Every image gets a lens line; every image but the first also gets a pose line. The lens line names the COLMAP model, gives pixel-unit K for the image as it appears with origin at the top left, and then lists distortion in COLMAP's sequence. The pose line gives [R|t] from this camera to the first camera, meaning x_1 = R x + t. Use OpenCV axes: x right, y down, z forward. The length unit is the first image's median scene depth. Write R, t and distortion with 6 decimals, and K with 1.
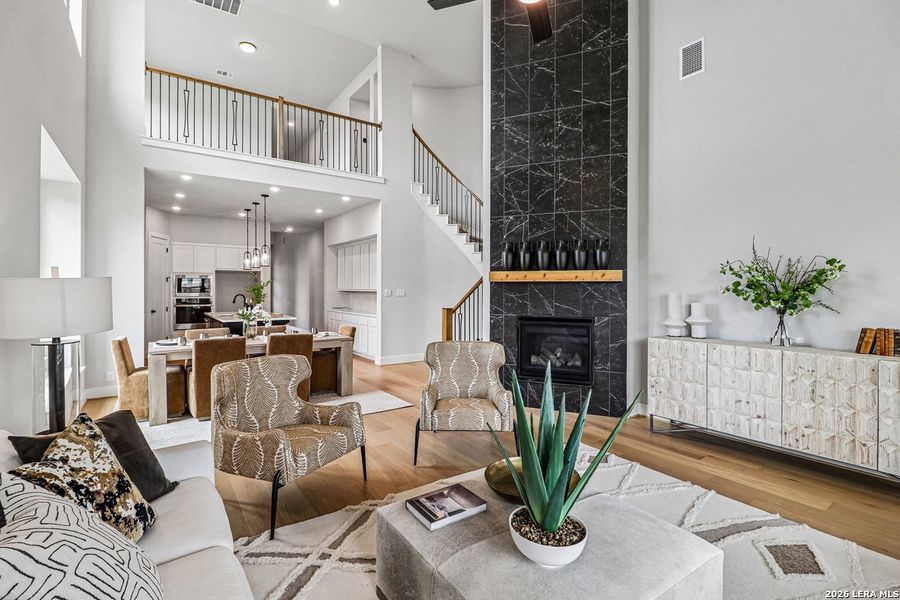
lens RADIAL K [[425.1, 0, 445.9], [0, 425.1, 284.1], [0, 0, 1]] dist [0.010516, -0.000339]
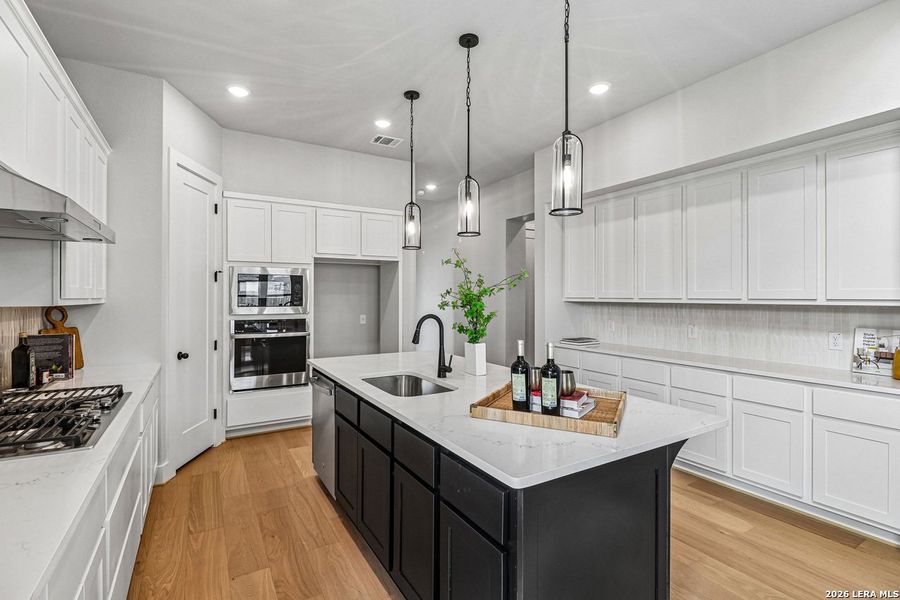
lens RADIAL K [[420.4, 0, 448.7], [0, 420.4, 295.3], [0, 0, 1]] dist [0.028519, -0.008166]
pose [[0.997375, -0.003980, -0.072306, -0.378754], [0.004298, 0.999982, 0.004245, 0.007042], [0.072288, -0.004545, 0.997373, 0.577882]]
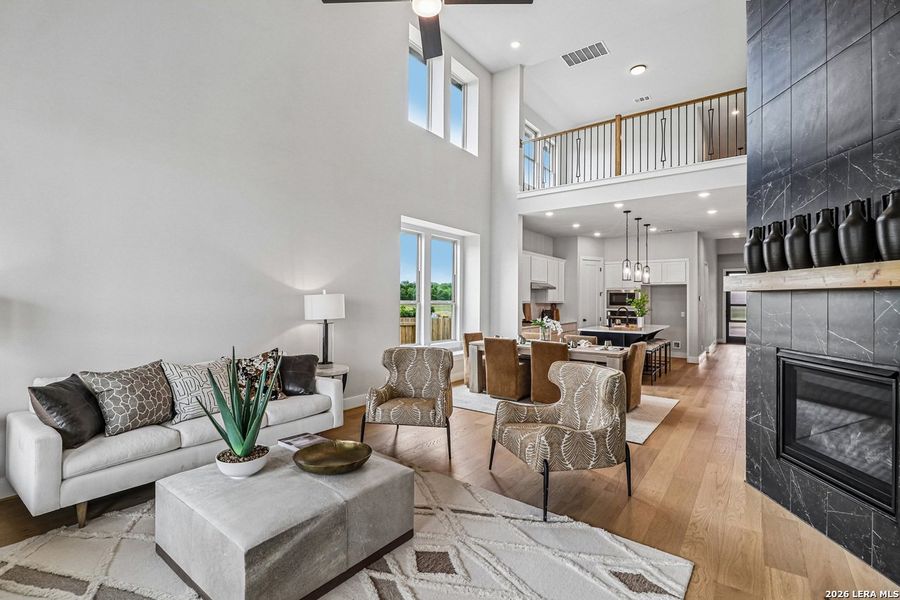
lens RADIAL K [[414.2, 0, 442.2], [0, 414.2, 293.0], [0, 0, 1]] dist [0.004142, -0.007159]
pose [[0.316402, -0.012304, -0.948545, 0.307675], [-0.002559, 0.999901, -0.013824, 0.003166], [0.948622, 0.006801, 0.316340, 0.206034]]
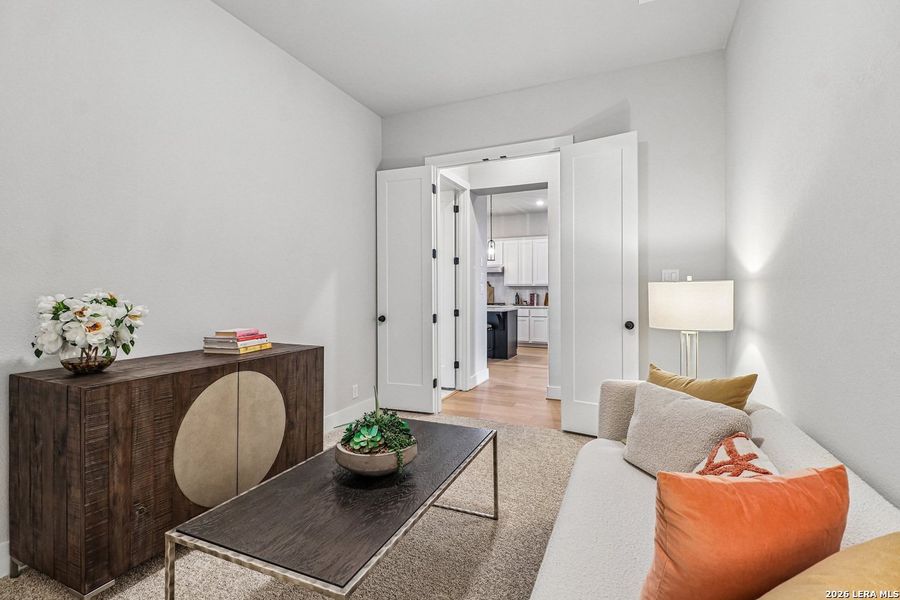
lens RADIAL K [[420.4, 0, 448.7], [0, 420.4, 295.3], [0, 0, 1]] dist [0.028519, -0.008166]
pose [[-0.853024, -0.000565, -0.521871, 0.065232], [0.001425, 0.999993, -0.003412, 0.039304], [0.521870, -0.003654, -0.853017, 1.606741]]
